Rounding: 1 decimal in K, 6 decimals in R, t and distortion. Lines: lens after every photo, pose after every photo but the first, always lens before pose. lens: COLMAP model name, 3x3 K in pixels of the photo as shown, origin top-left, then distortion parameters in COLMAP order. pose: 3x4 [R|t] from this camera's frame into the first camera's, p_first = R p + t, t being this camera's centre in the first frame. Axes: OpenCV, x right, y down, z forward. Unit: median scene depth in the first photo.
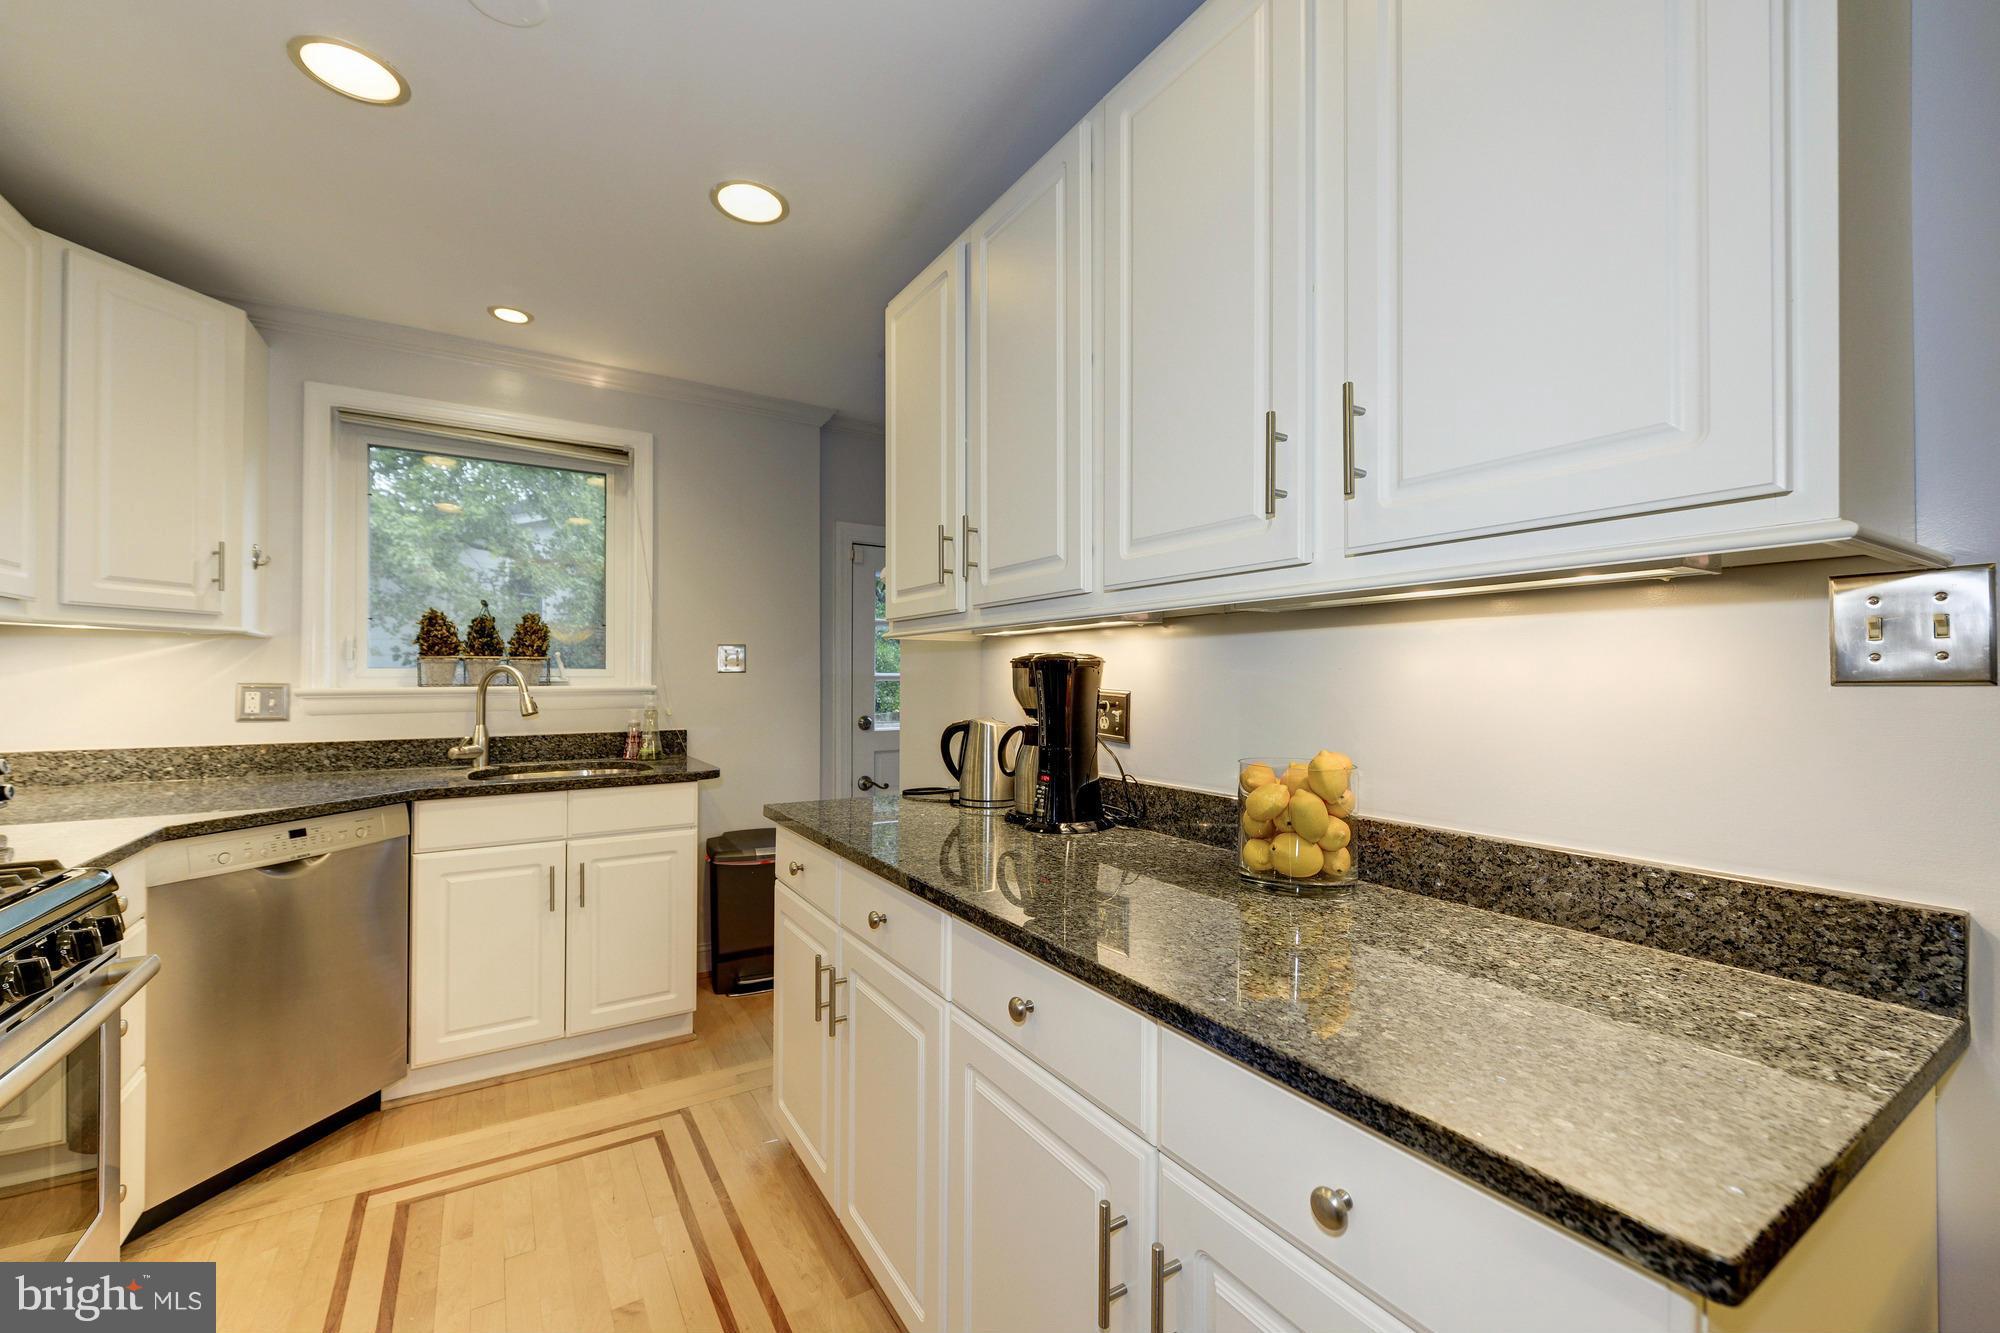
lens RADIAL K [[793.1, 0, 984.6], [0, 793.1, 677.5], [0, 0, 1]] dist [0.002823, -0.000108]
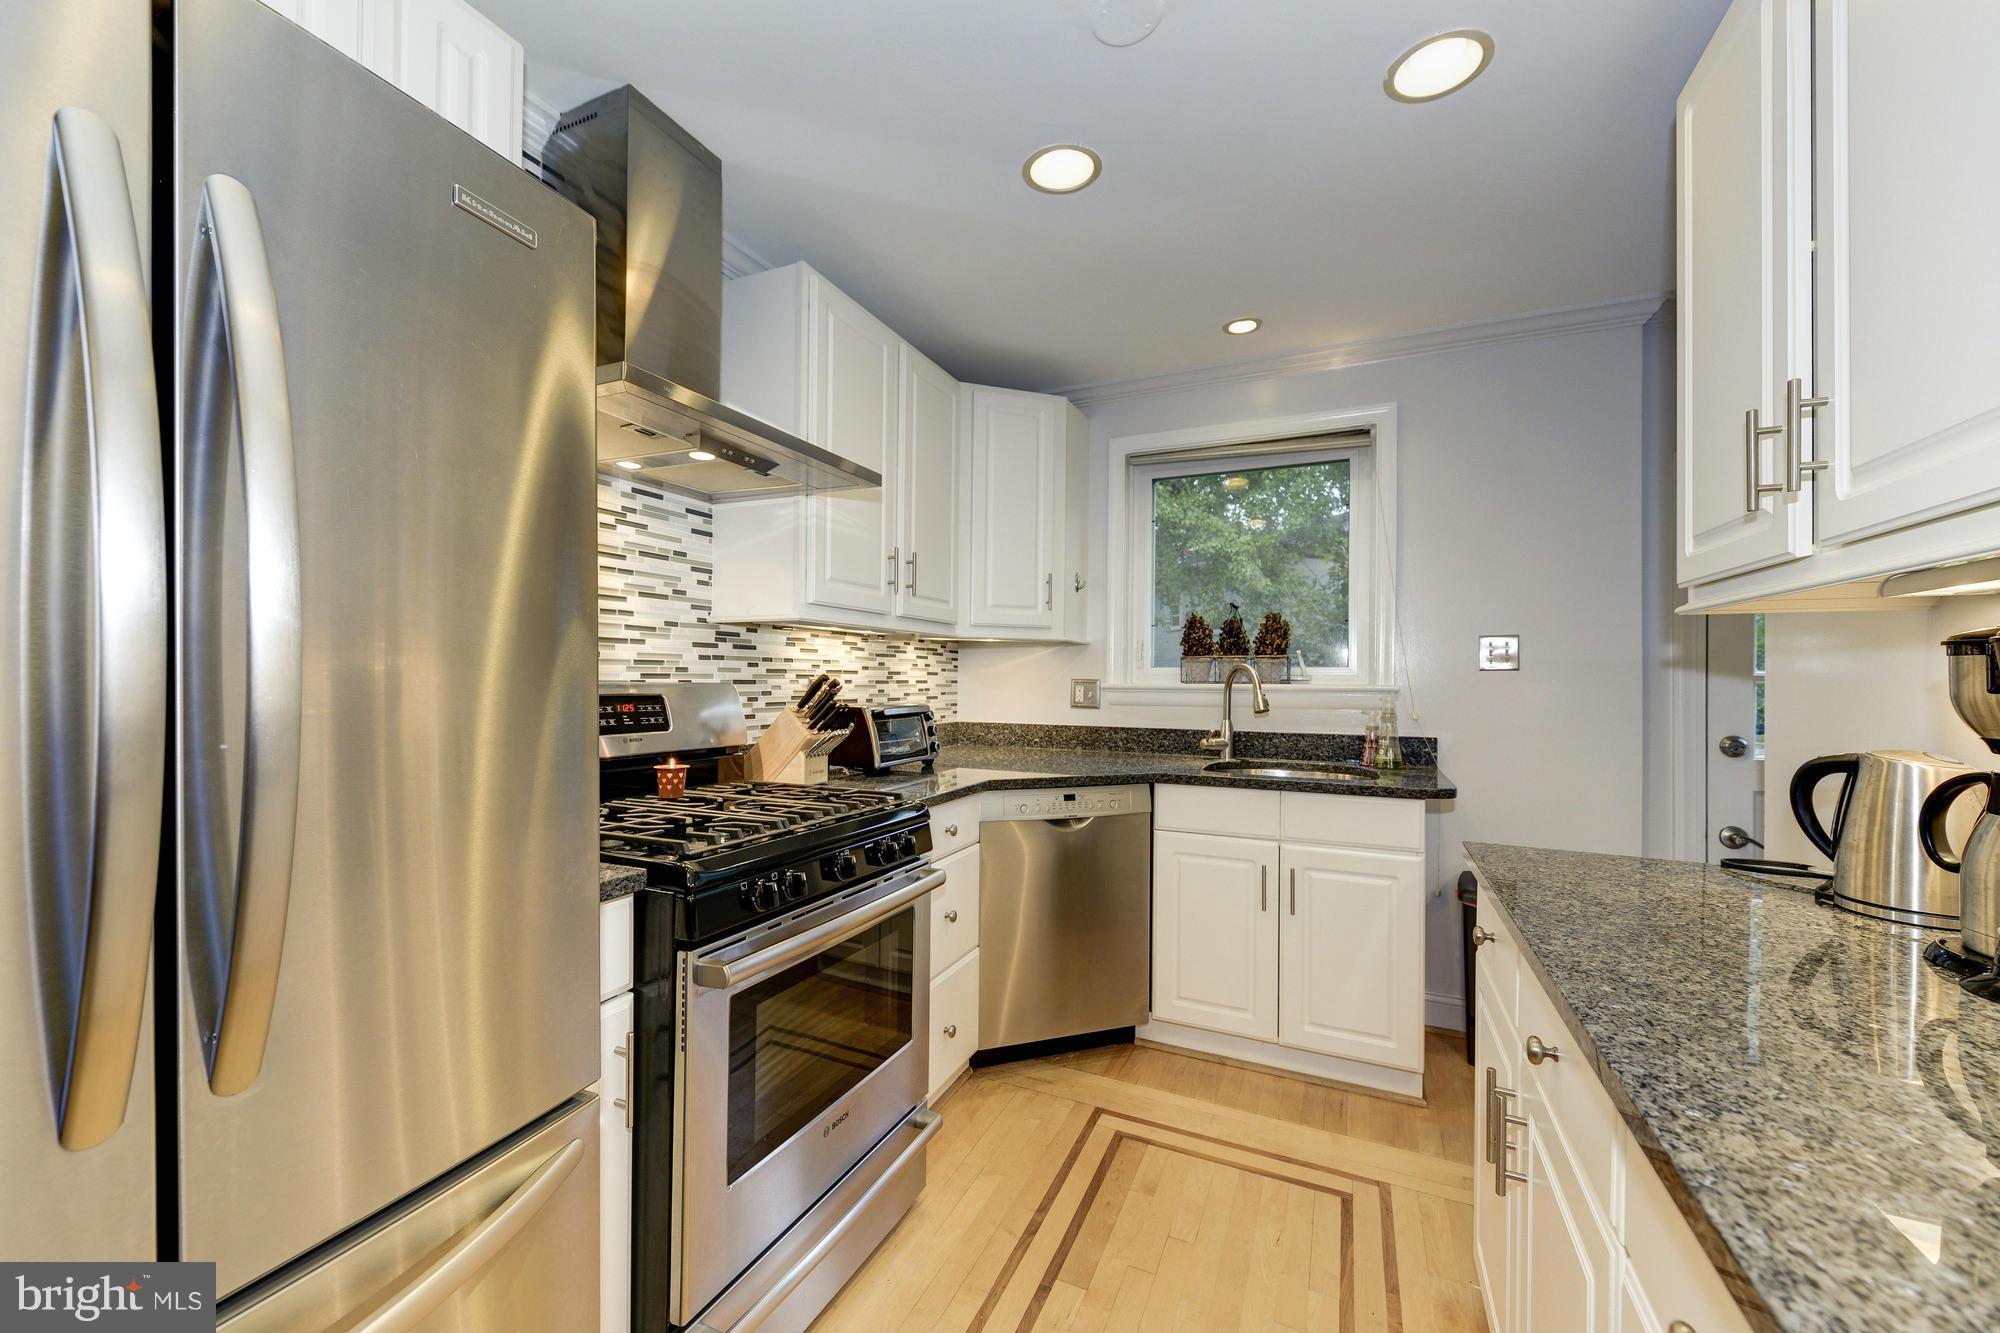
lens RADIAL K [[793.1, 0, 980.1], [0, 793.1, 671.5], [0, 0, 1]] dist [0.002823, -0.000108]
pose [[0.543012, -0.000809, -0.839725, 0.092708], [-0.006439, 0.999966, -0.005127, 0.002849], [0.839700, 0.008191, 0.542988, 0.158974]]
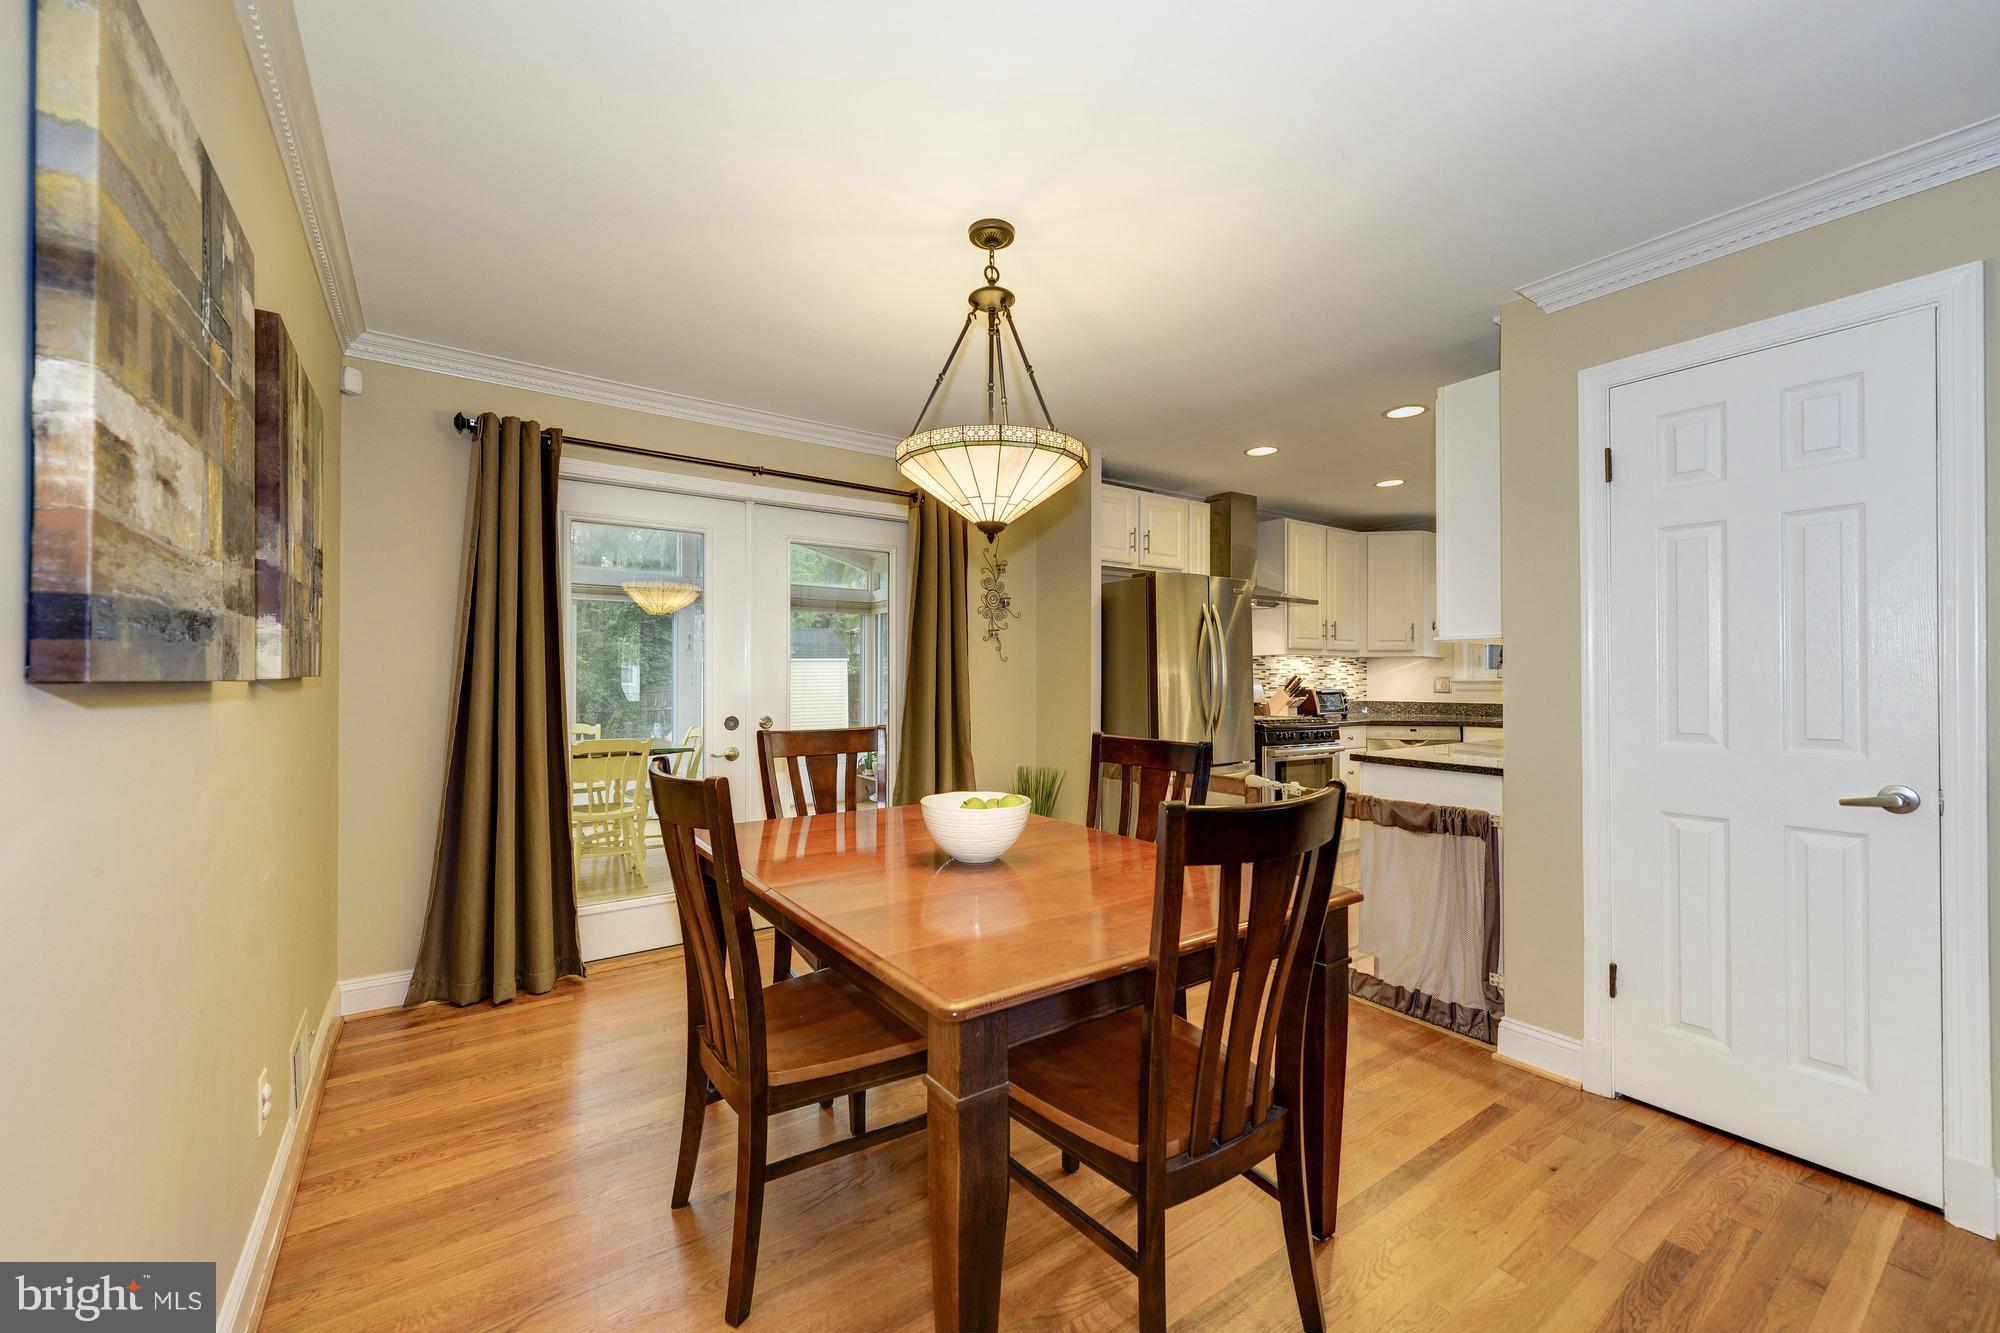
lens RADIAL K [[793.1, 0, 992.2], [0, 793.1, 673.3], [0, 0, 1]] dist [0.002823, -0.000108]
pose [[0.046817, -0.006069, -0.998885, 1.464579], [0.003509, 0.999976, -0.005911, 0.006896], [0.998897, -0.003229, 0.046837, -0.471755]]
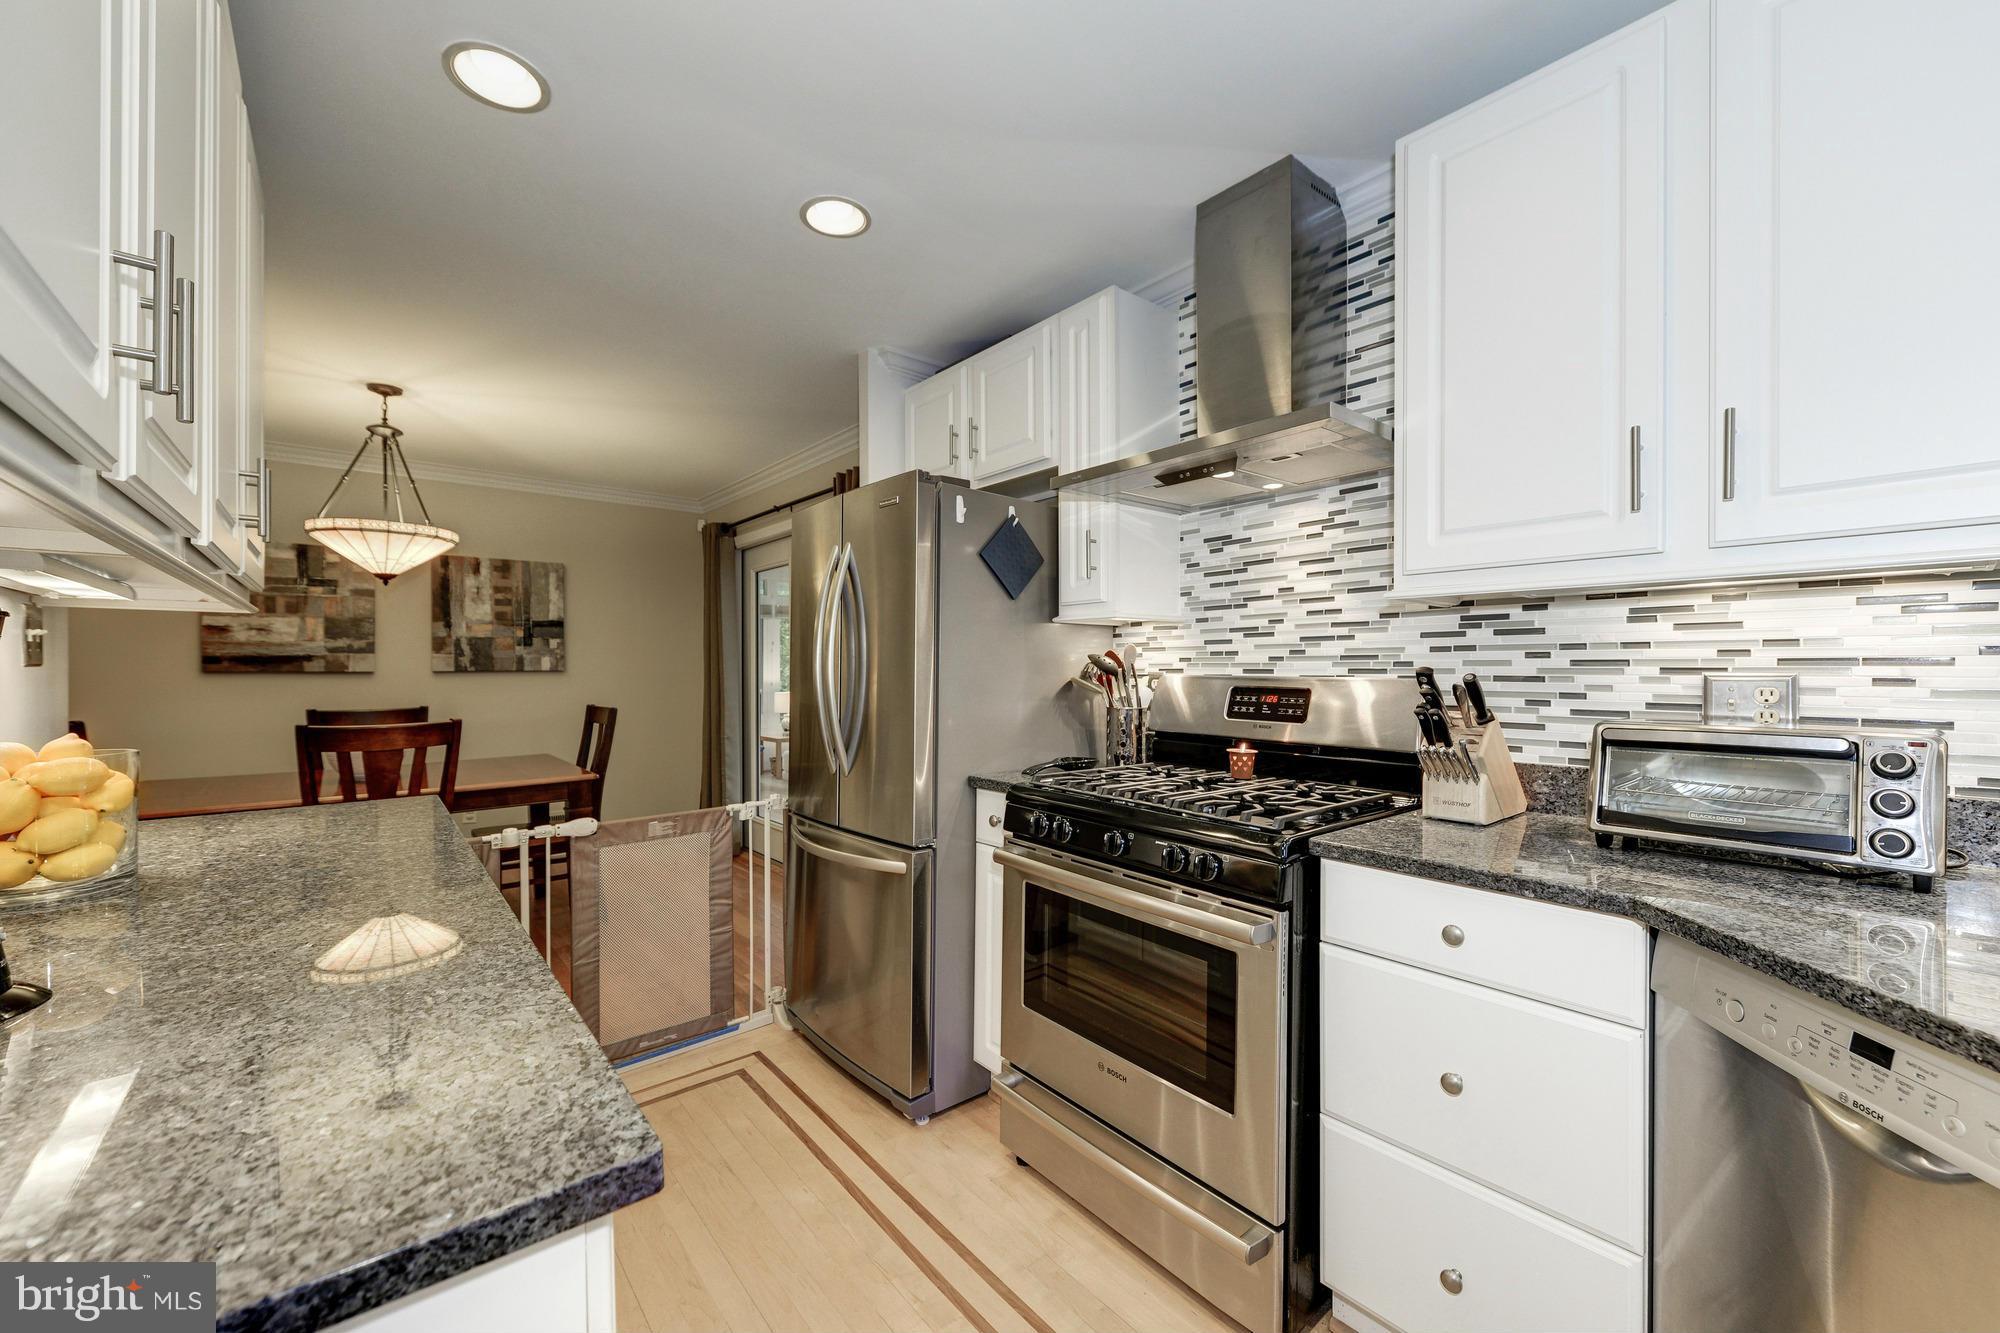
lens RADIAL K [[793.1, 0, 994.4], [0, 793.1, 665.8], [0, 0, 1]] dist [0.002823, -0.000108]
pose [[-0.992886, -0.001669, -0.119054, -0.304612], [-0.000716, 0.999967, -0.008049, 0.006869], [0.119063, -0.007906, -0.992855, 1.068717]]
